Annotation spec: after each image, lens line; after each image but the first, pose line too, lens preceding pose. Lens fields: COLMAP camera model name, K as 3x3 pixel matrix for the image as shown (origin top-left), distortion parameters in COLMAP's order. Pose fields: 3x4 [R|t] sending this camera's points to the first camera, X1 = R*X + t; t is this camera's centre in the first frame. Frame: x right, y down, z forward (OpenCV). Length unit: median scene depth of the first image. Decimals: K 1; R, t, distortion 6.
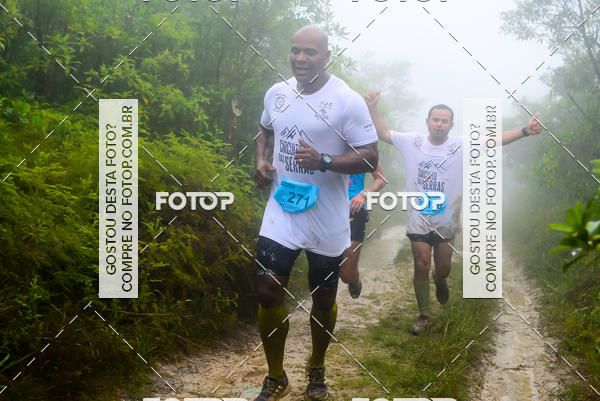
lens RADIAL K [[1044.5, 0, 323.2], [0, 1044.5, 206.6], [0, 0, 1]] dist [0.165232, 0.000000]
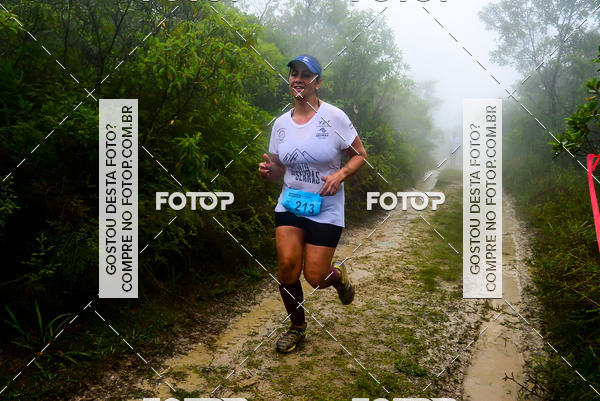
lens RADIAL K [[596.9, 0, 306.7], [0, 596.9, 212.4], [0, 0, 1]] dist [0.006756, 0.000000]
pose [[0.993073, -0.027541, -0.114222, -0.056716], [0.035992, 0.996712, 0.072592, 0.015132], [0.111847, -0.076200, 0.990800, -0.147918]]
